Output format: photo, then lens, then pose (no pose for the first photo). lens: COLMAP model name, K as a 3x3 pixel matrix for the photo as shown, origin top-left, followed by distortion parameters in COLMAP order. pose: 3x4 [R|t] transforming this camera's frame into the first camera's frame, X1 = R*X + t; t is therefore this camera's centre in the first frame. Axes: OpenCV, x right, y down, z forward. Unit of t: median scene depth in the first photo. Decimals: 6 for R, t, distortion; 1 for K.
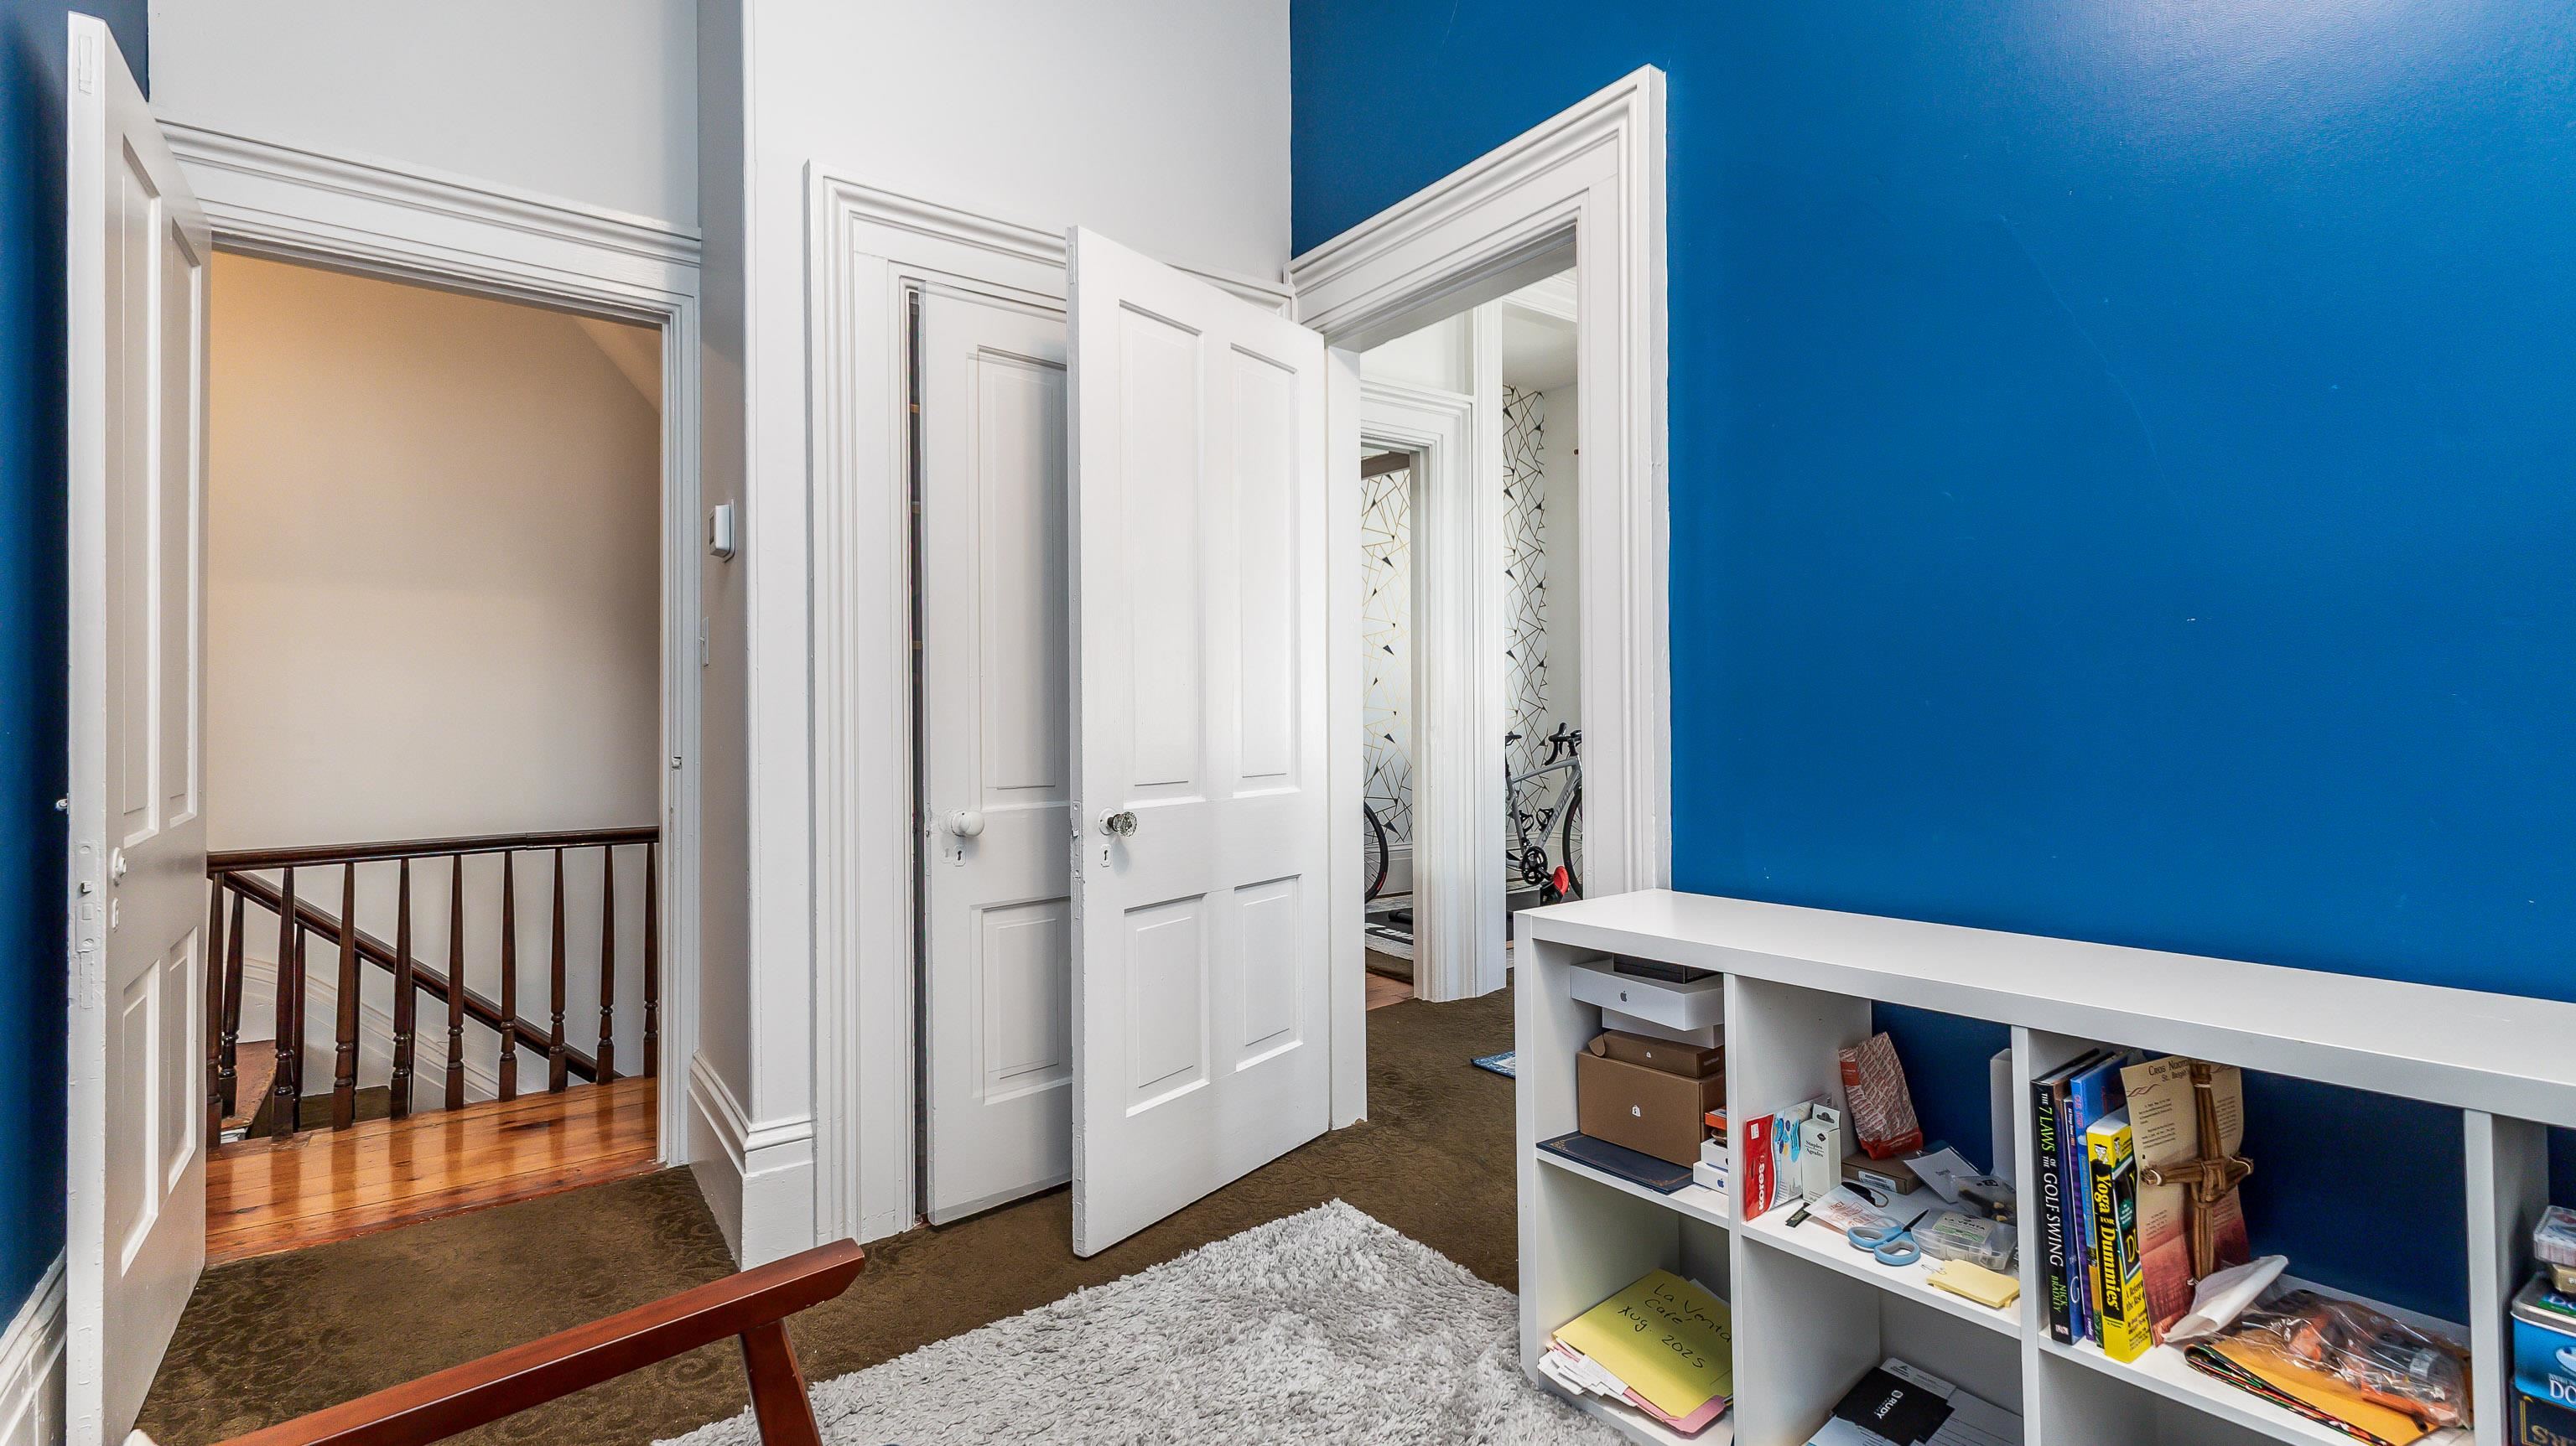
lens RADIAL K [[1123.2, 0, 1288.1], [0, 1123.2, 710.3], [0, 0, 1]] dist [0.018708, -0.009041]
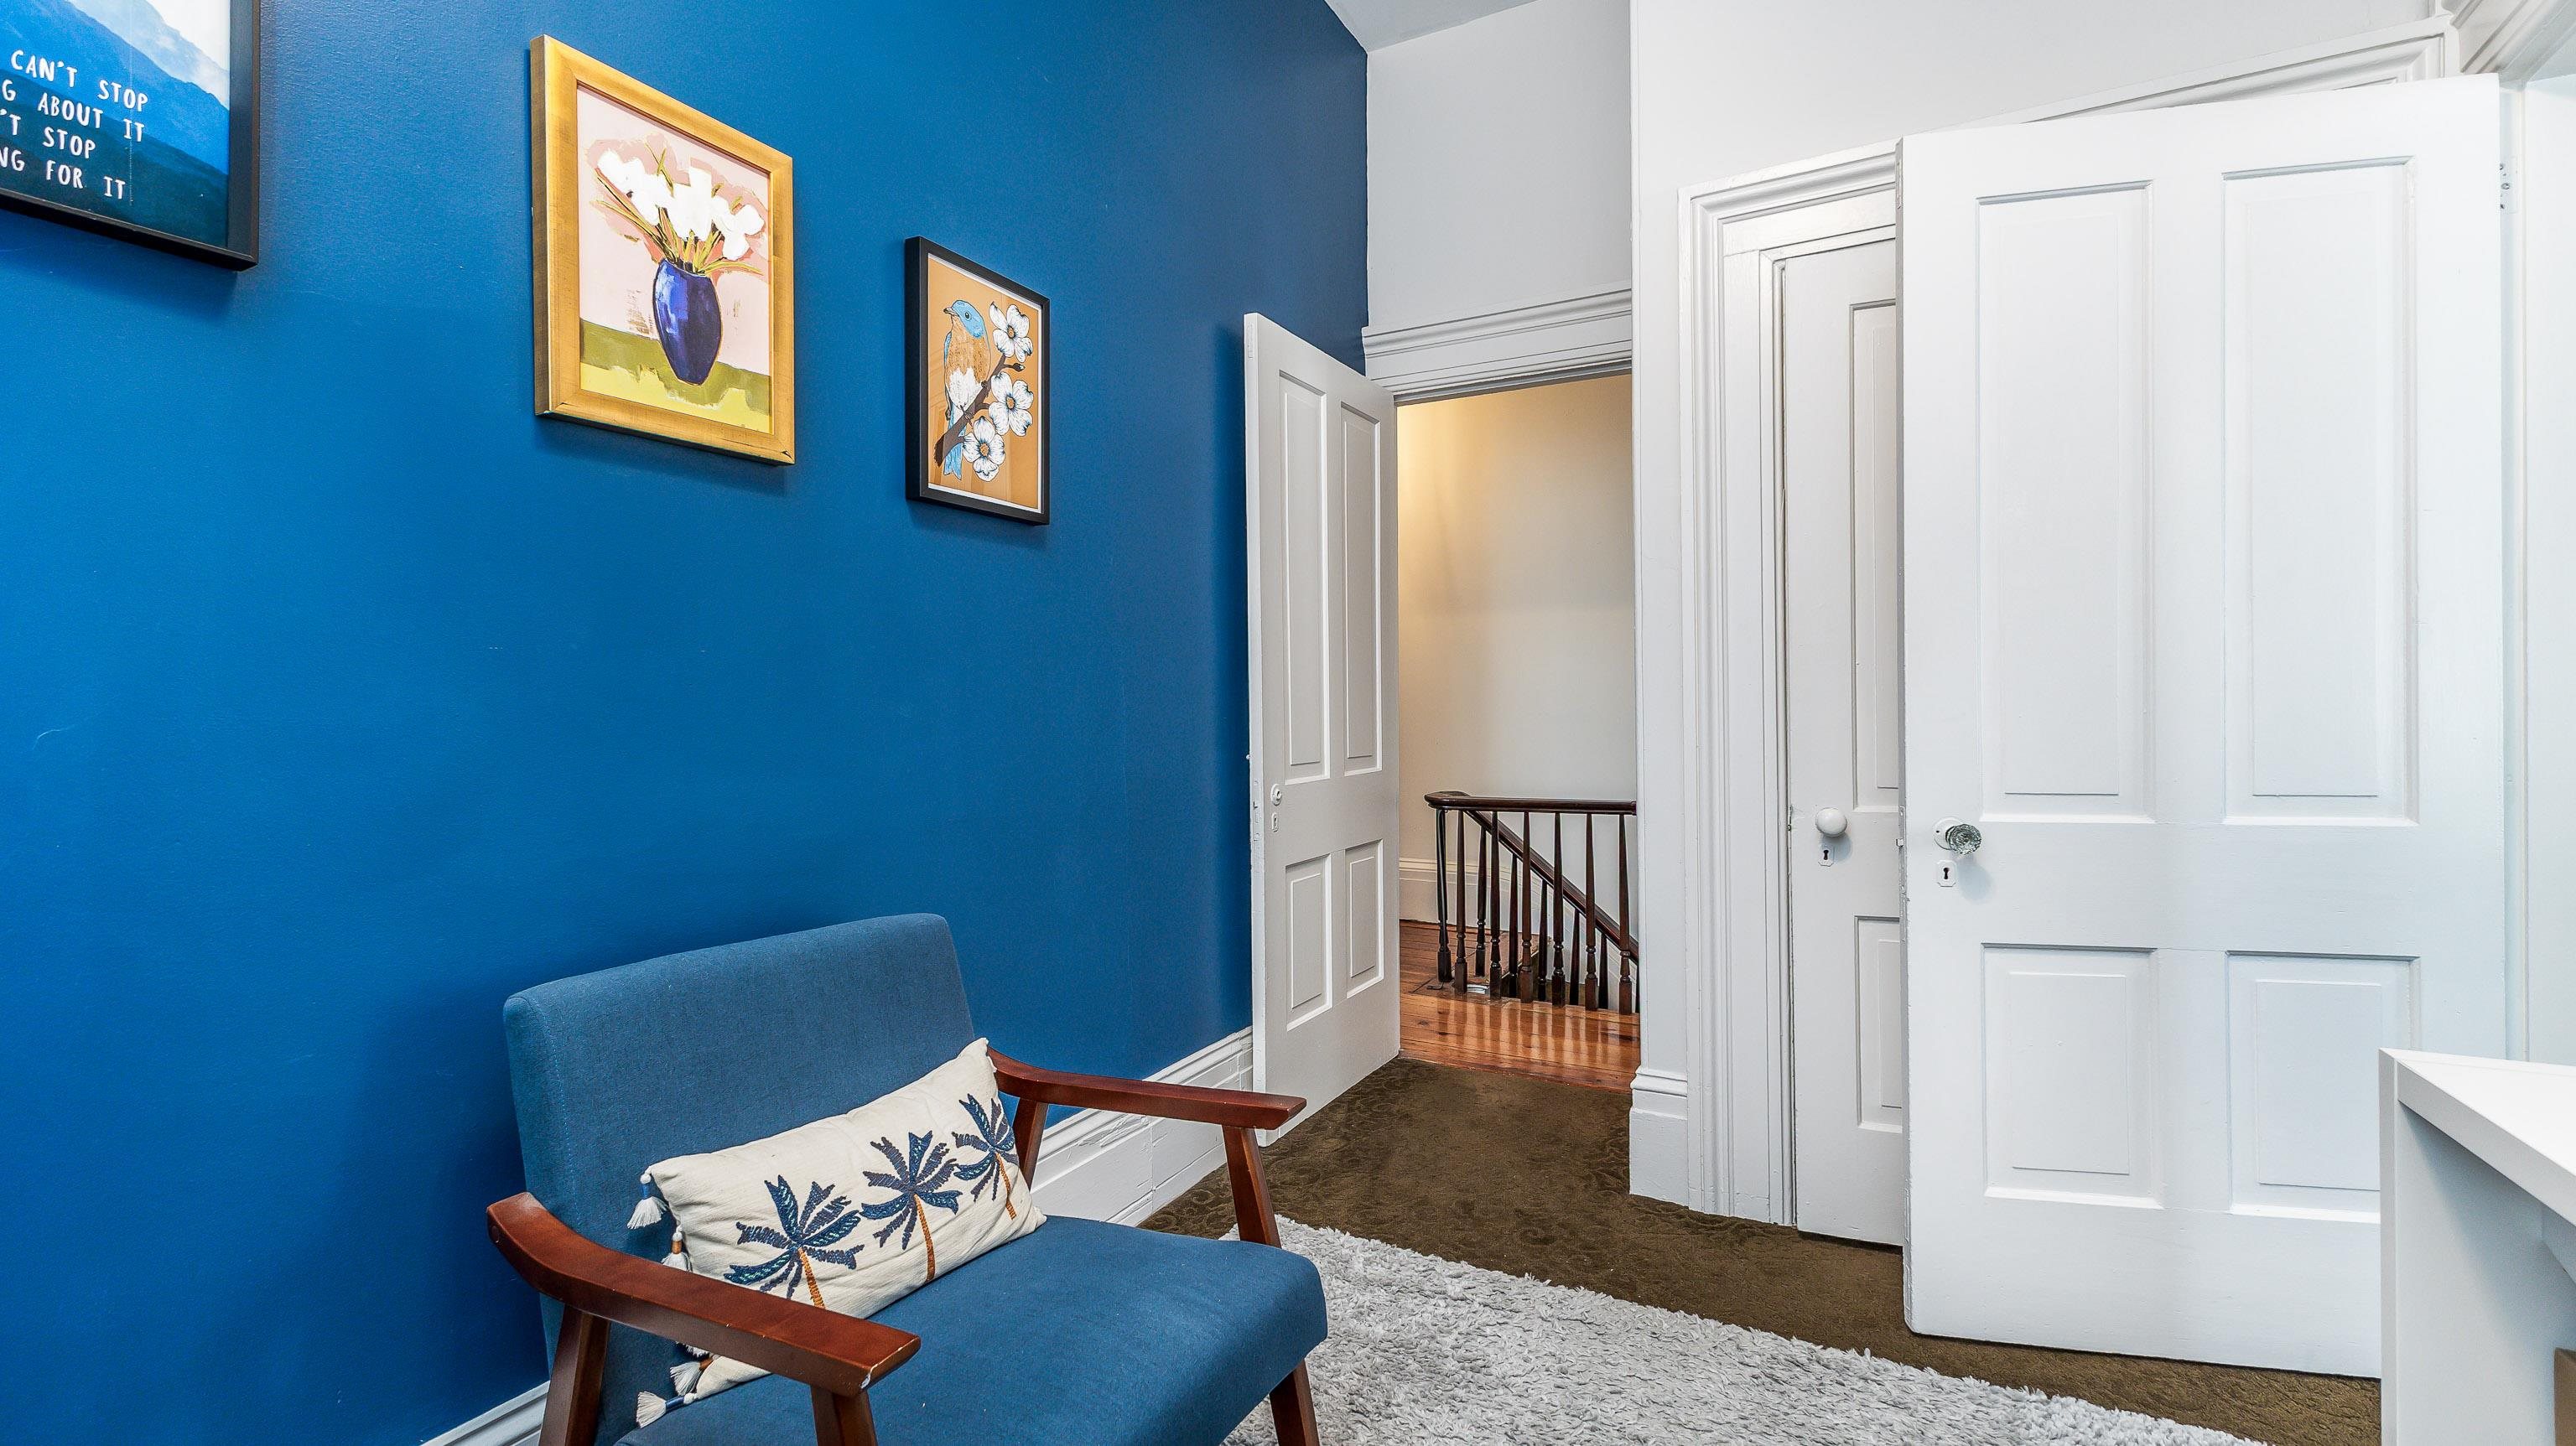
lens RADIAL K [[1132.8, 0, 1286.6], [0, 1132.8, 708.3], [0, 0, 1]] dist [0.020221, -0.006713]
pose [[0.422933, 0.000352, -0.906161, 0.402490], [0.011690, 0.999915, 0.005844, -0.005130], [0.906085, -0.013064, 0.422893, 0.192740]]
